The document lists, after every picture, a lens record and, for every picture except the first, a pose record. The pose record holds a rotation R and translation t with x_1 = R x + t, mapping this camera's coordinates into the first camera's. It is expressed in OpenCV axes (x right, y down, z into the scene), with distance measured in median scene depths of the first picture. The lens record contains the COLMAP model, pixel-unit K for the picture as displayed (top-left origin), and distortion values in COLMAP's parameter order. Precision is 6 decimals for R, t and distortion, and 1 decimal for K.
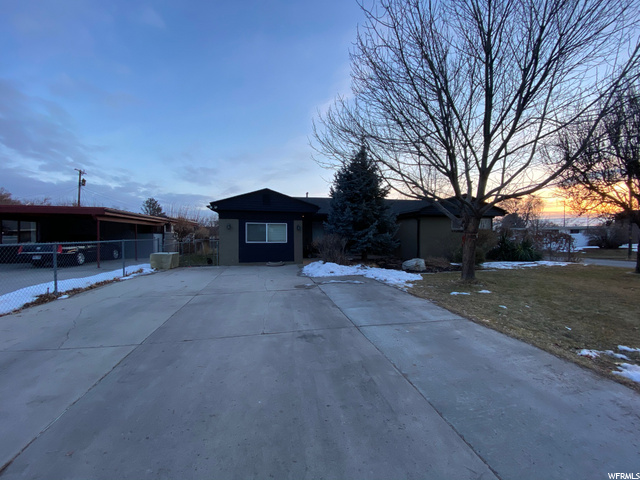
lens RADIAL K [[257.2, 0, 320.0], [0, 257.2, 240.0], [0, 0, 1]] dist [0.025678, -0.023518]
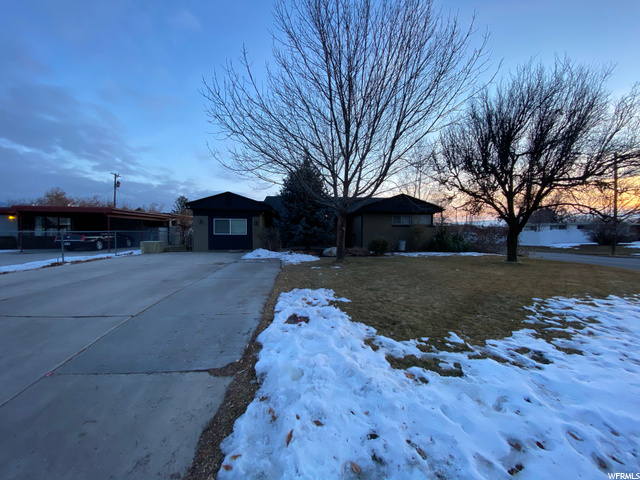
lens RADIAL K [[251.6, 0, 323.2], [0, 251.6, 247.3], [0, 0, 1]] dist [0.012726, -0.021530]
pose [[0.995933, 0.011032, -0.089416, 0.367765], [-0.006708, 0.998800, 0.048514, 0.011075], [0.089844, -0.047716, 0.994812, -0.206009]]
